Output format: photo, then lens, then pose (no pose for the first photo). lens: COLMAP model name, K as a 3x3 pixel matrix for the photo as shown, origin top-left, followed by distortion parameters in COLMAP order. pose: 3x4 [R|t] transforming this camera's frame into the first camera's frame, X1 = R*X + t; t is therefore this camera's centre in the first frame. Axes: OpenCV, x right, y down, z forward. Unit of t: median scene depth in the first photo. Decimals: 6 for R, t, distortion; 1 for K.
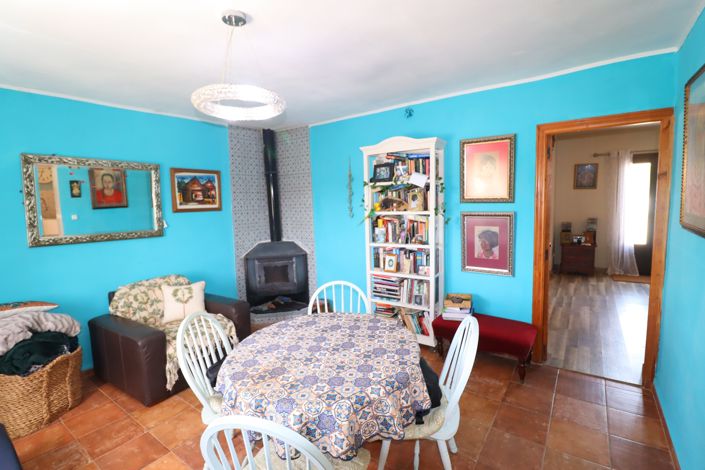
lens RADIAL K [[326.4, 0, 355.8], [0, 326.4, 231.1], [0, 0, 1]] dist [0.003237, -0.014064]
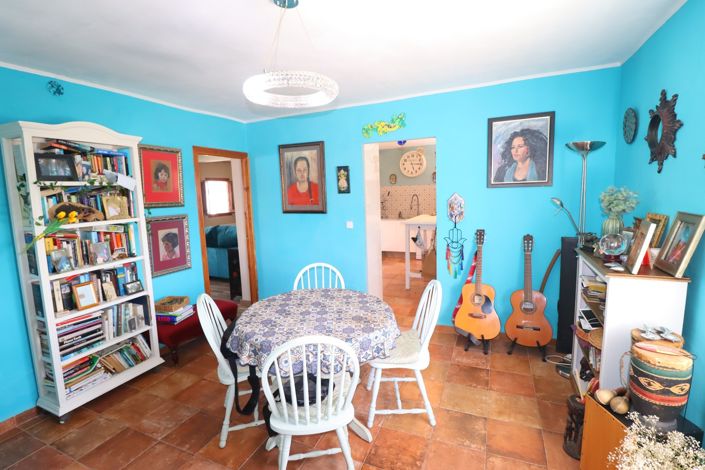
lens RADIAL K [[326.4, 0, 355.8], [0, 326.4, 231.1], [0, 0, 1]] dist [0.003237, -0.014064]
pose [[-0.198529, -0.082463, 0.976620, -0.727041], [0.137318, 0.984285, 0.111024, -0.040513], [-0.970428, 0.156149, -0.184085, 0.562597]]
